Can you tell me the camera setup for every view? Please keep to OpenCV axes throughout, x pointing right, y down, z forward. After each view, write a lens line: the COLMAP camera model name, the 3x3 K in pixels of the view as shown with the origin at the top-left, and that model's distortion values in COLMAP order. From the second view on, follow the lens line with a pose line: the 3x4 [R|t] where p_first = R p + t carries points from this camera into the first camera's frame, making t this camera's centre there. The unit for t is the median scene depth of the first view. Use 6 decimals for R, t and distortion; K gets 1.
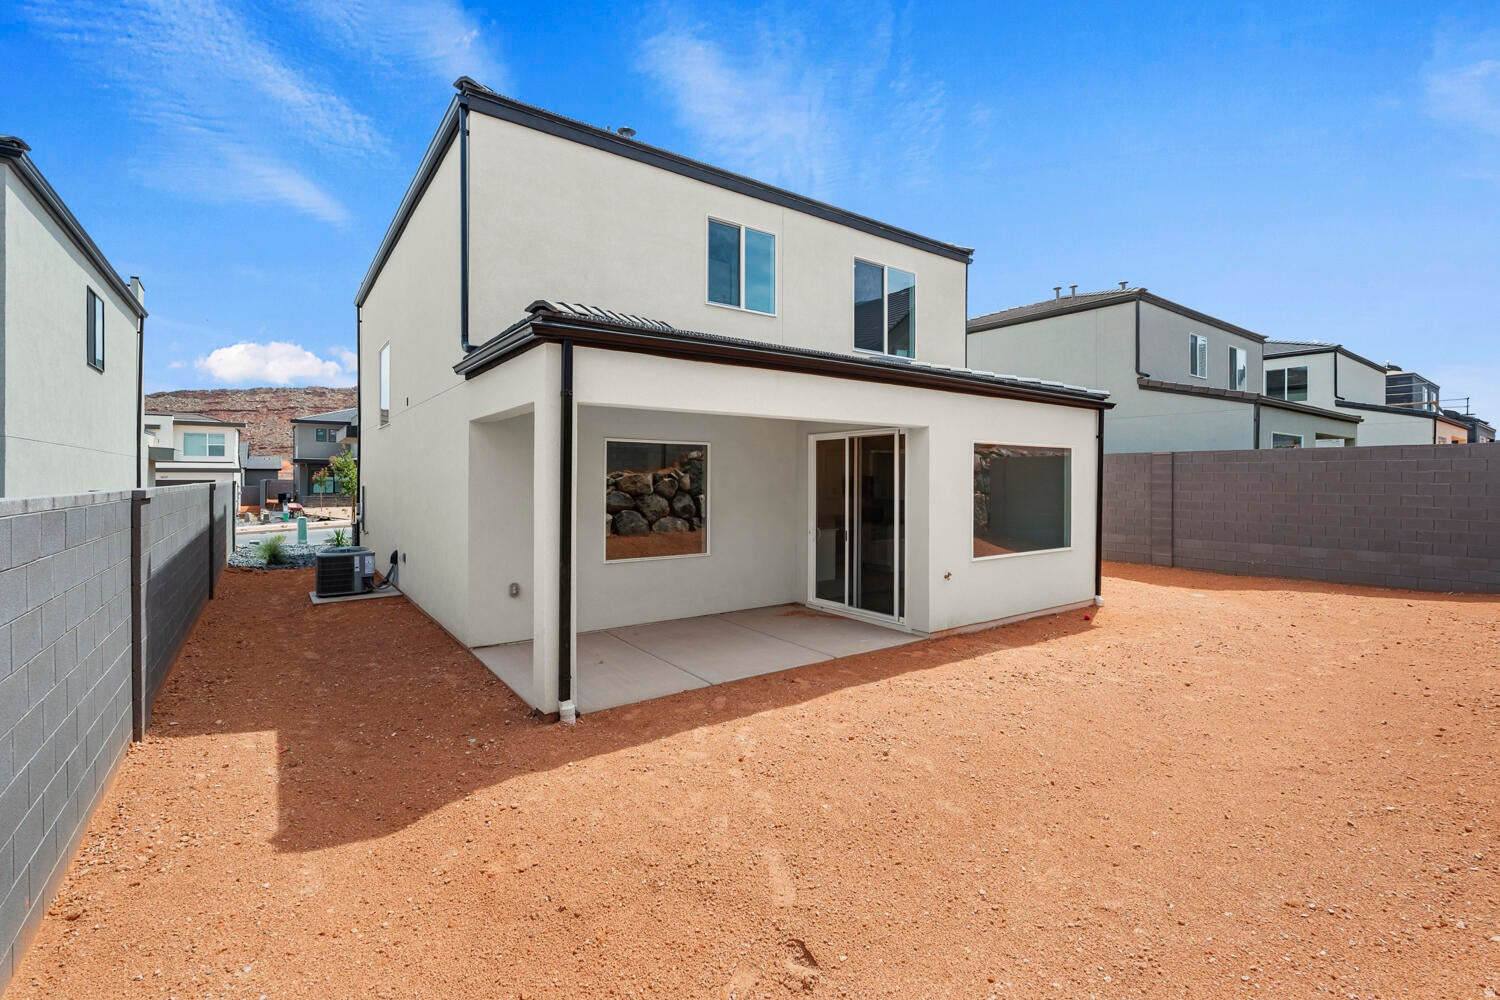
lens RADIAL K [[654.4, 0, 745.9], [0, 654.4, 490.0], [0, 0, 1]] dist [-0.001038, -0.000165]
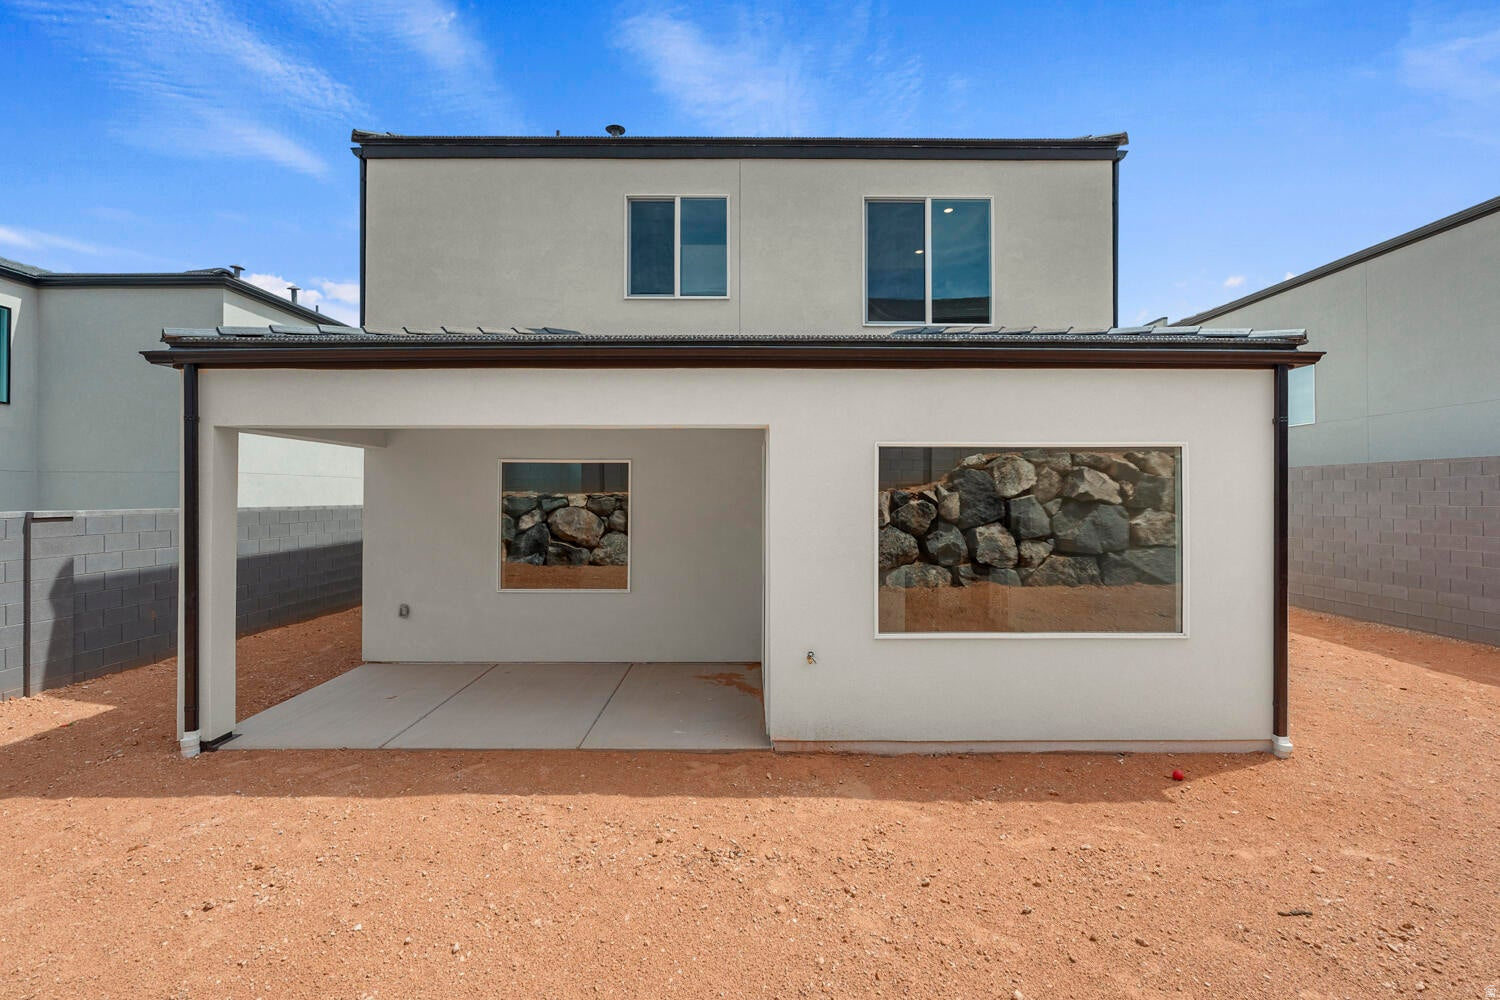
lens RADIAL K [[647.4, 0, 750.0], [0, 647.4, 500.0], [0, 0, 1]] dist [-0.004136, -0.000080]
pose [[0.815099, 0.002180, -0.579318, 0.602040], [-0.009438, 0.999910, -0.009516, -0.014467], [0.579245, 0.013224, 0.815046, 0.432354]]
